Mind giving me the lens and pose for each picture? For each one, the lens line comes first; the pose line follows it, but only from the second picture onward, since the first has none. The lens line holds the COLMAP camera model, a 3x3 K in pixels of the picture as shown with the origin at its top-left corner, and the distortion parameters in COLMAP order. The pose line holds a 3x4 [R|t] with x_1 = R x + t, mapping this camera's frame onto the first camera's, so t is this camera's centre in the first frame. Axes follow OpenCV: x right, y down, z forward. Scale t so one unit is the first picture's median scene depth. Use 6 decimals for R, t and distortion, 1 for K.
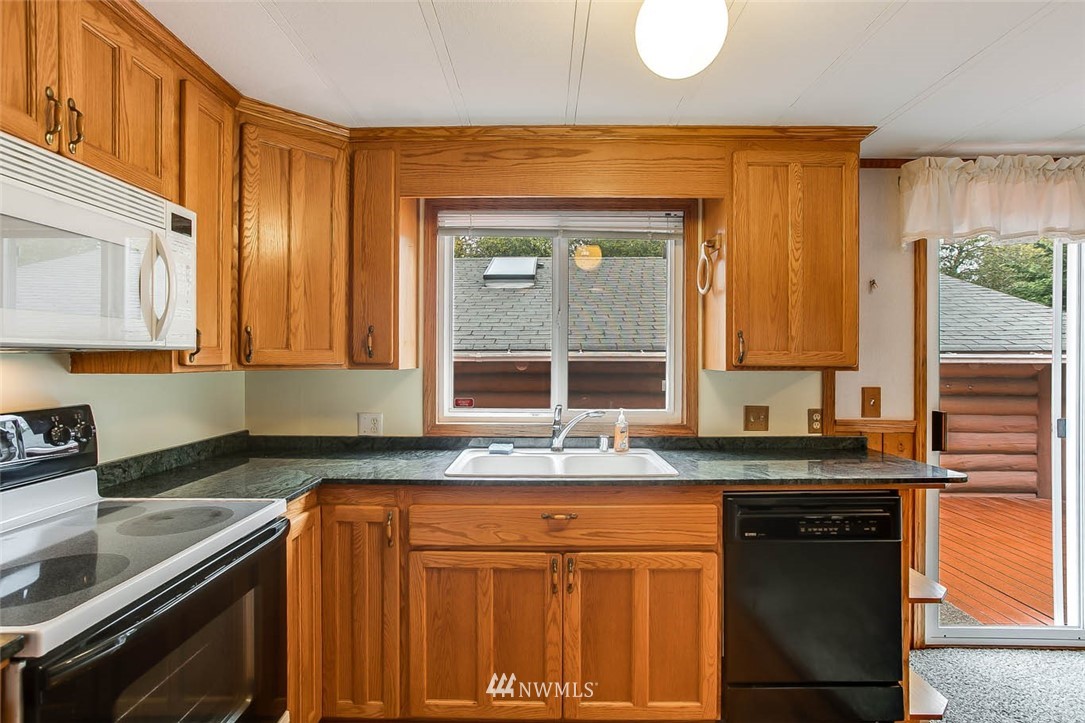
lens RADIAL K [[521.0, 0, 538.4], [0, 521.0, 360.9], [0, 0, 1]] dist [-0.060372, 0.039726]
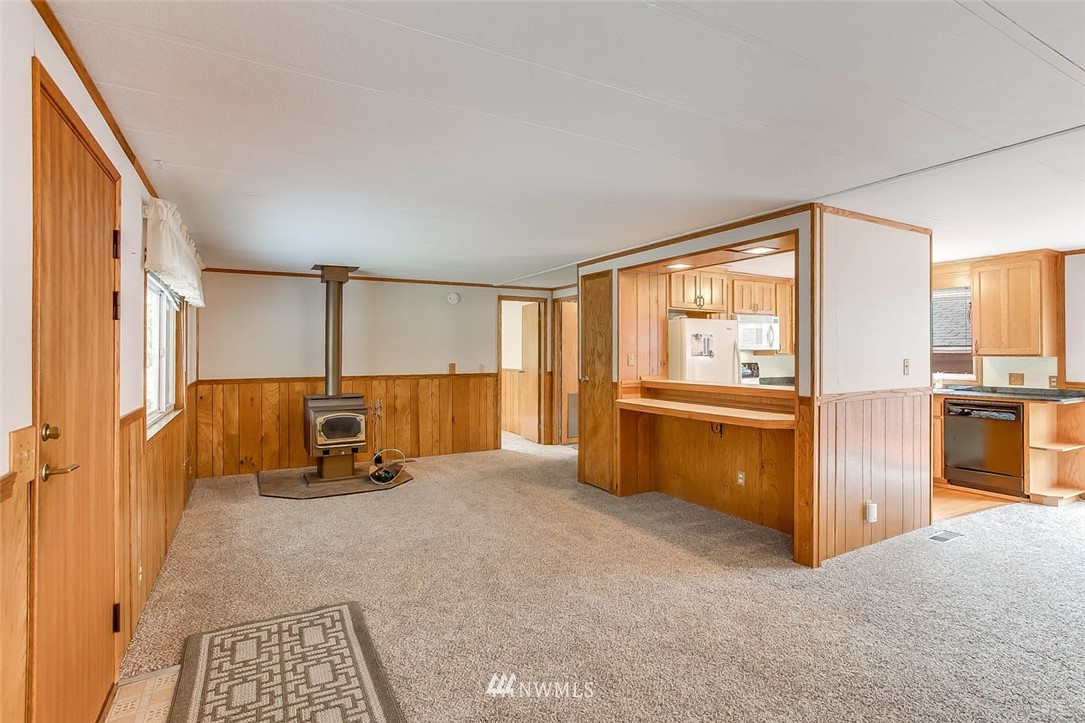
lens RADIAL K [[542.3, 0, 542.8], [0, 542.3, 344.3], [0, 0, 1]] dist [-0.066035, 0.047037]
pose [[0.497452, -0.014630, -0.867368, 1.395265], [0.000774, 0.999865, -0.016420, 0.002126], [0.867491, 0.007497, 0.497397, -1.838493]]
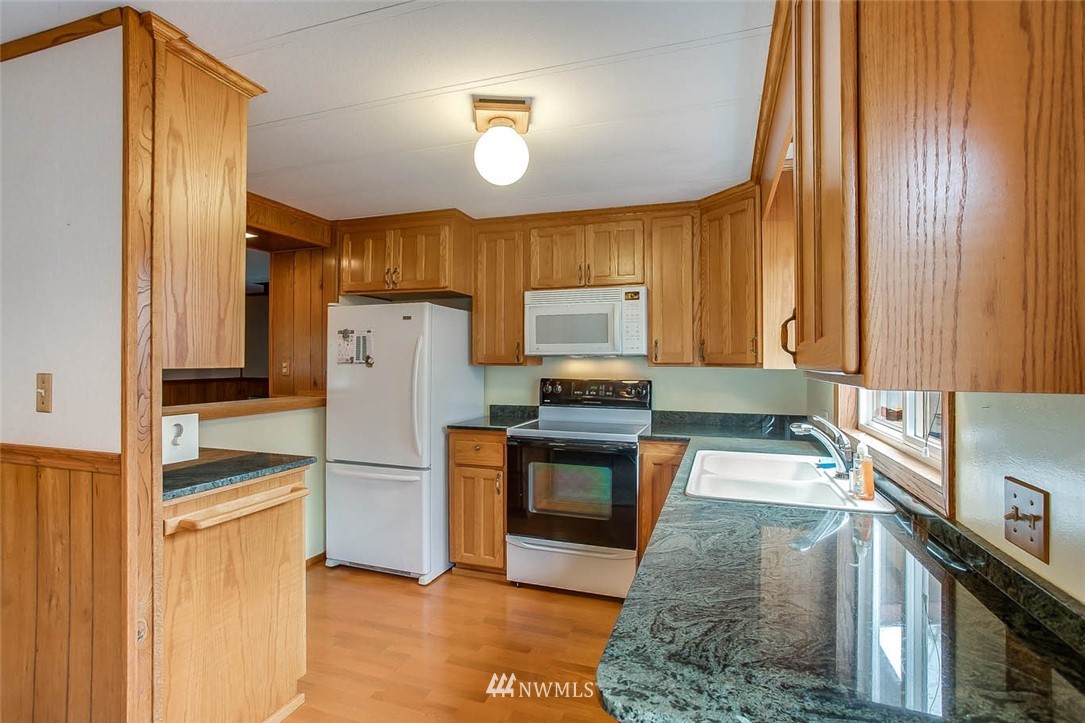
lens RADIAL K [[521.0, 0, 538.4], [0, 521.0, 360.9], [0, 0, 1]] dist [-0.060372, 0.039726]
pose [[-0.306401, -0.007020, -0.951877, 0.911181], [-0.008747, 0.999951, -0.004558, 0.007771], [0.951862, 0.006930, -0.306447, 0.804824]]
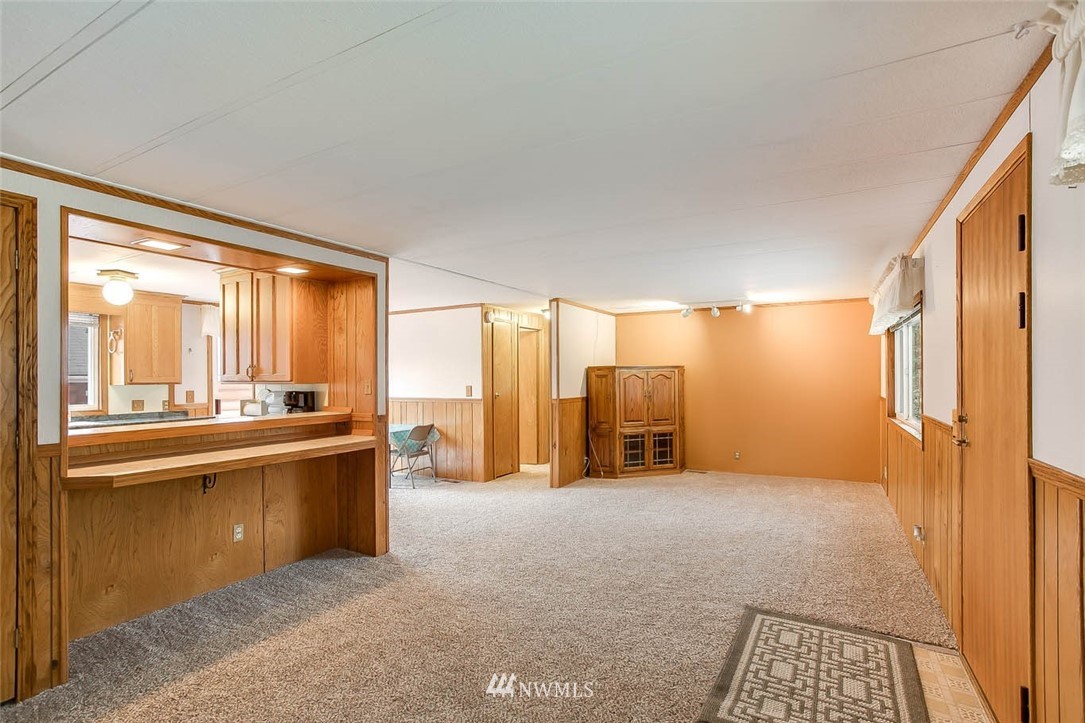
lens RADIAL K [[533.2, 0, 534.7], [0, 533.2, 378.1], [0, 0, 1]] dist [-0.062374, 0.044594]
pose [[0.480848, -0.009947, 0.876747, -0.813889], [0.013043, 0.999906, 0.004191, 0.000650], [-0.876707, 0.009421, 0.480933, -1.776148]]
